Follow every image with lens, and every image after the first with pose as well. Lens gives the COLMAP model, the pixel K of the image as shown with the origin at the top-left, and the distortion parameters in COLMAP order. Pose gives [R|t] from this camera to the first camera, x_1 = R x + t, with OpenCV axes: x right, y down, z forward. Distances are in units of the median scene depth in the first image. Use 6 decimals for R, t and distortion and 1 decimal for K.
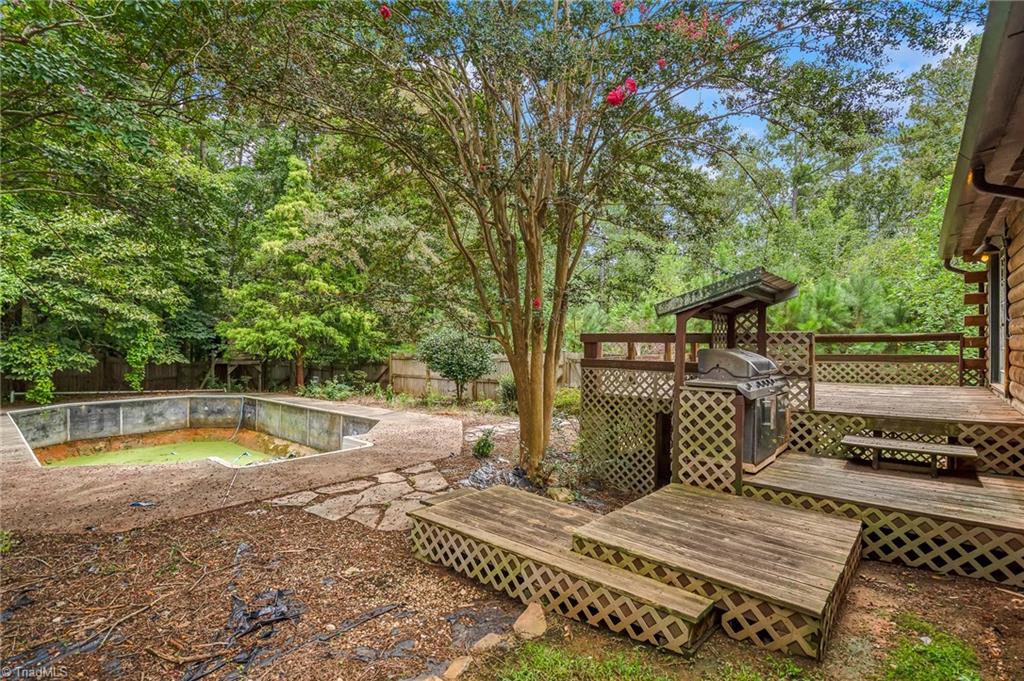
lens RADIAL K [[467.3, 0, 511.7], [0, 467.3, 340.3], [0, 0, 1]] dist [-0.003297, 0.001702]
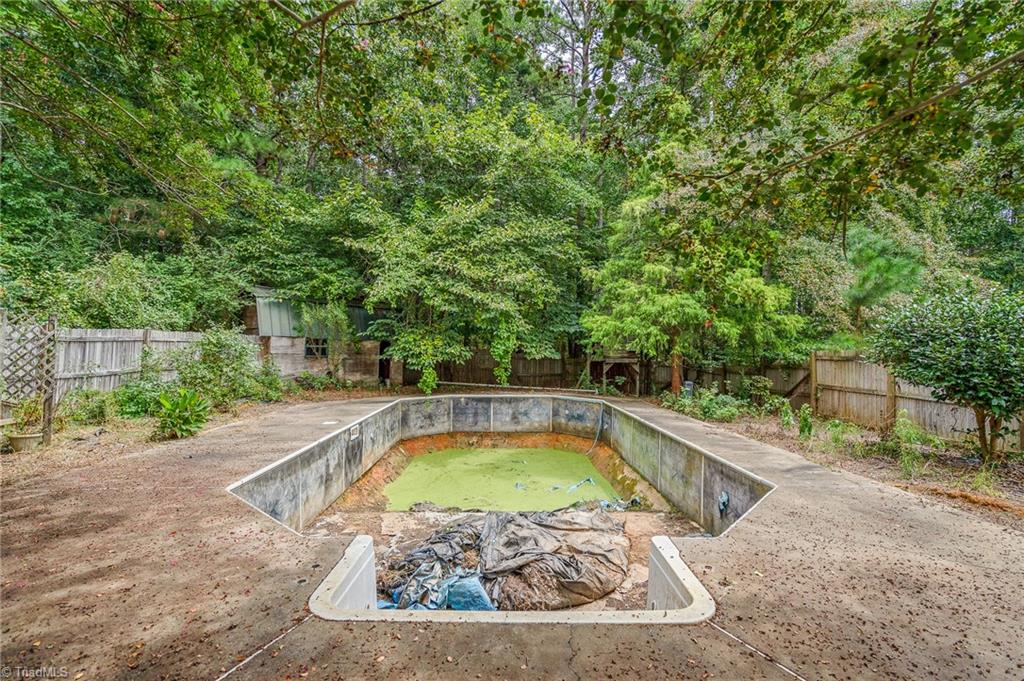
lens RADIAL K [[467.3, 0, 525.4], [0, 467.3, 344.3], [0, 0, 1]] dist [-0.003297, 0.001702]
pose [[0.681282, -0.003214, -0.732014, -0.084118], [0.002435, 0.999995, -0.002125, 0.025274], [0.732017, -0.000335, 0.681286, 0.378137]]
